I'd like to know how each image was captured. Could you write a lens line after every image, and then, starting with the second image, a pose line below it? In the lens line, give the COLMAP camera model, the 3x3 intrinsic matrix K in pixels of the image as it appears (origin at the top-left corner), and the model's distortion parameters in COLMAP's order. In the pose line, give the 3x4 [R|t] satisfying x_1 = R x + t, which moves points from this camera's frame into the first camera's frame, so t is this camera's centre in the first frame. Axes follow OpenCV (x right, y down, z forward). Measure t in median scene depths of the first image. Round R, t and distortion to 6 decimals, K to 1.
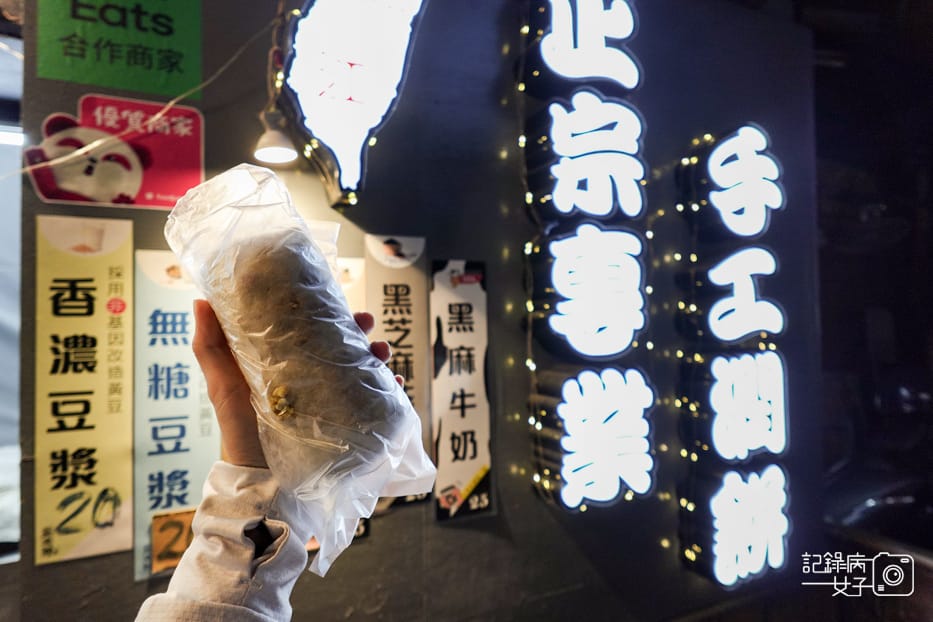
lens RADIAL K [[527.9, 0, 466.4], [0, 527.9, 312.7], [0, 0, 1]] dist [0.001530, -0.005109]
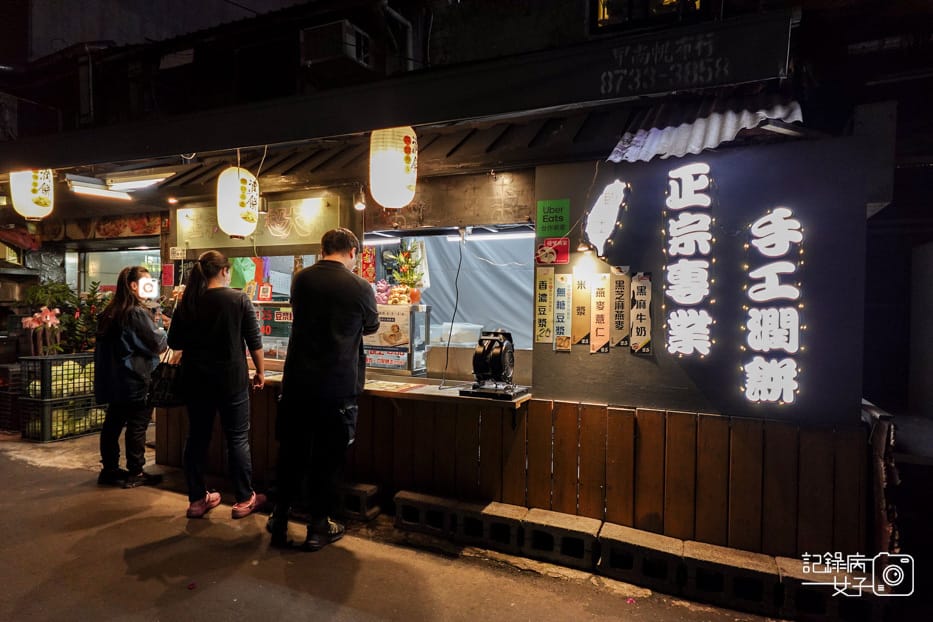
lens RADIAL K [[527.9, 0, 467.9], [0, 527.9, 314.3], [0, 0, 1]] dist [0.001530, -0.005109]
pose [[0.658210, 0.039763, -0.751783, 1.692810], [-0.007380, 0.998897, 0.046371, 0.011817], [0.752798, -0.024974, 0.657778, -1.860074]]
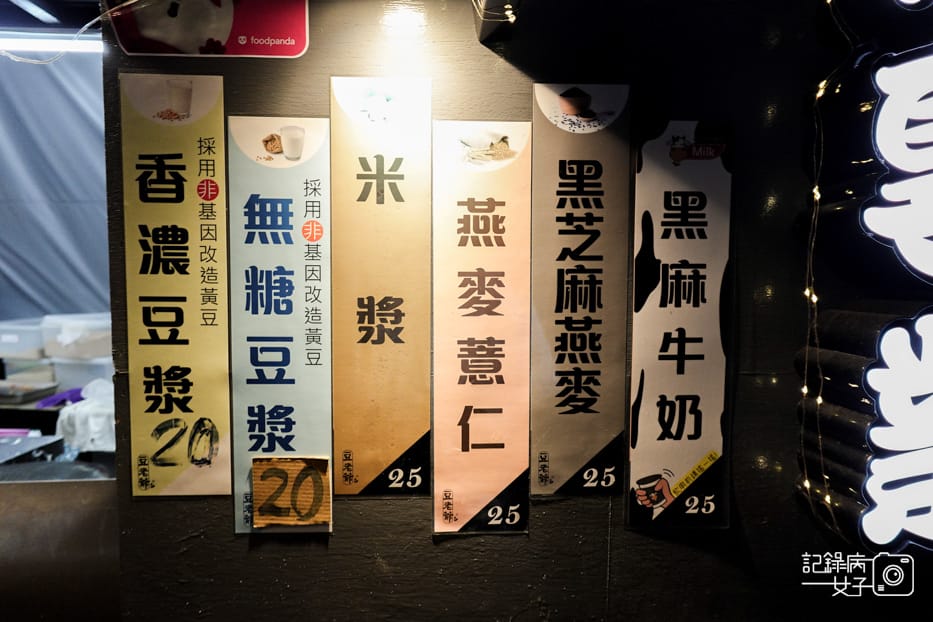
lens RADIAL K [[527.9, 0, 450.8], [0, 527.9, 302.6], [0, 0, 1]] dist [0.001530, -0.005109]
pose [[0.922859, 0.047495, -0.382197, -0.022892], [-0.013236, 0.995692, 0.091774, 0.059324], [0.384909, -0.079636, 0.919512, 0.319840]]
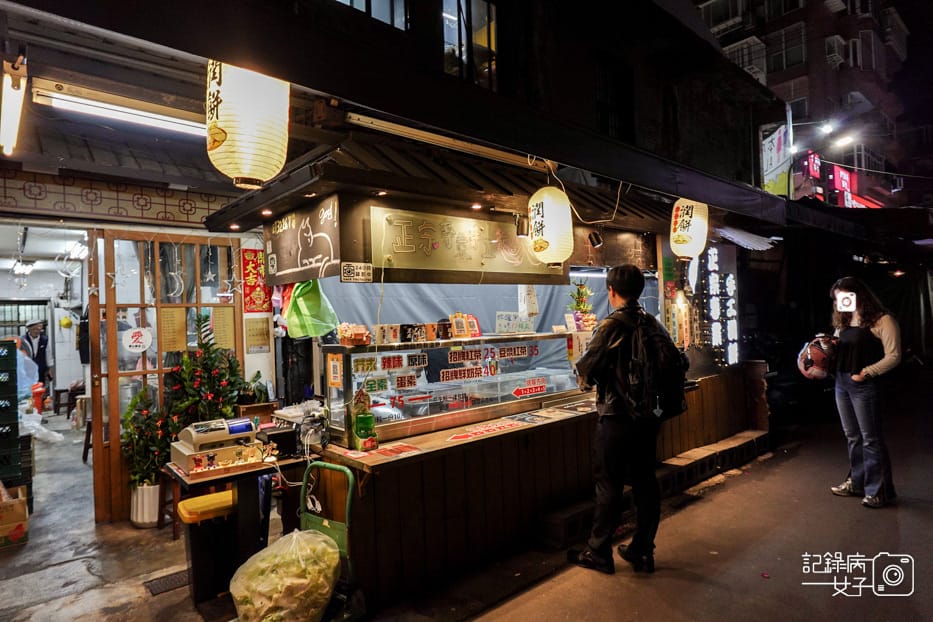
lens RADIAL K [[527.9, 0, 463.5], [0, 527.9, 312.6], [0, 0, 1]] dist [0.001530, -0.005109]
pose [[0.961932, -0.016386, 0.272799, -3.992703], [0.014404, 0.999853, 0.009266, -0.088423], [-0.272911, -0.004984, 0.962026, -3.799945]]
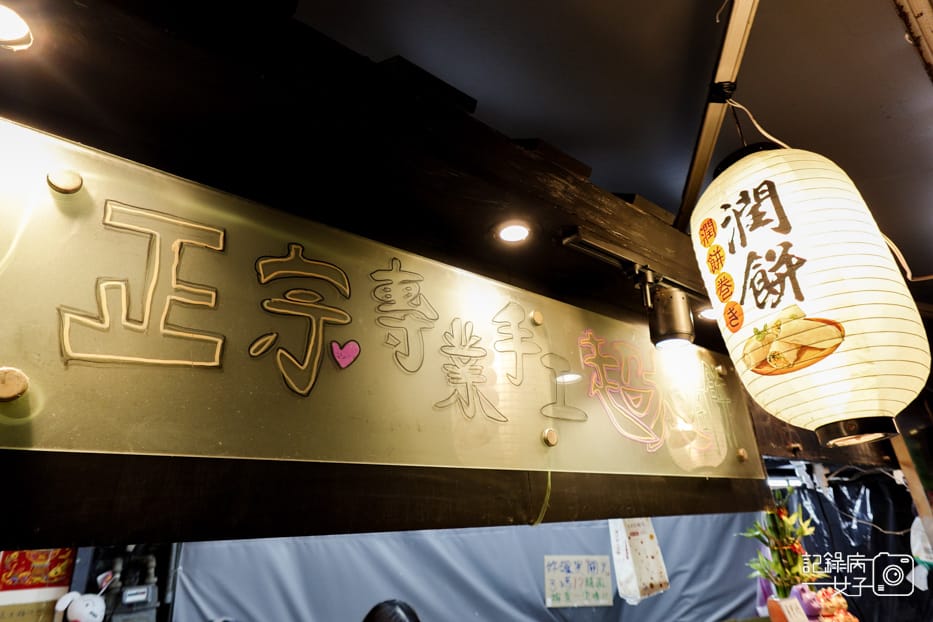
lens RADIAL K [[527.9, 0, 469.6], [0, 527.9, 308.8], [0, 0, 1]] dist [0.001530, -0.005109]
pose [[0.969777, 0.056143, 0.237448, -3.231212], [0.040946, 0.921919, -0.385212, -0.247881], [-0.240534, 0.383292, 0.891757, -1.202225]]
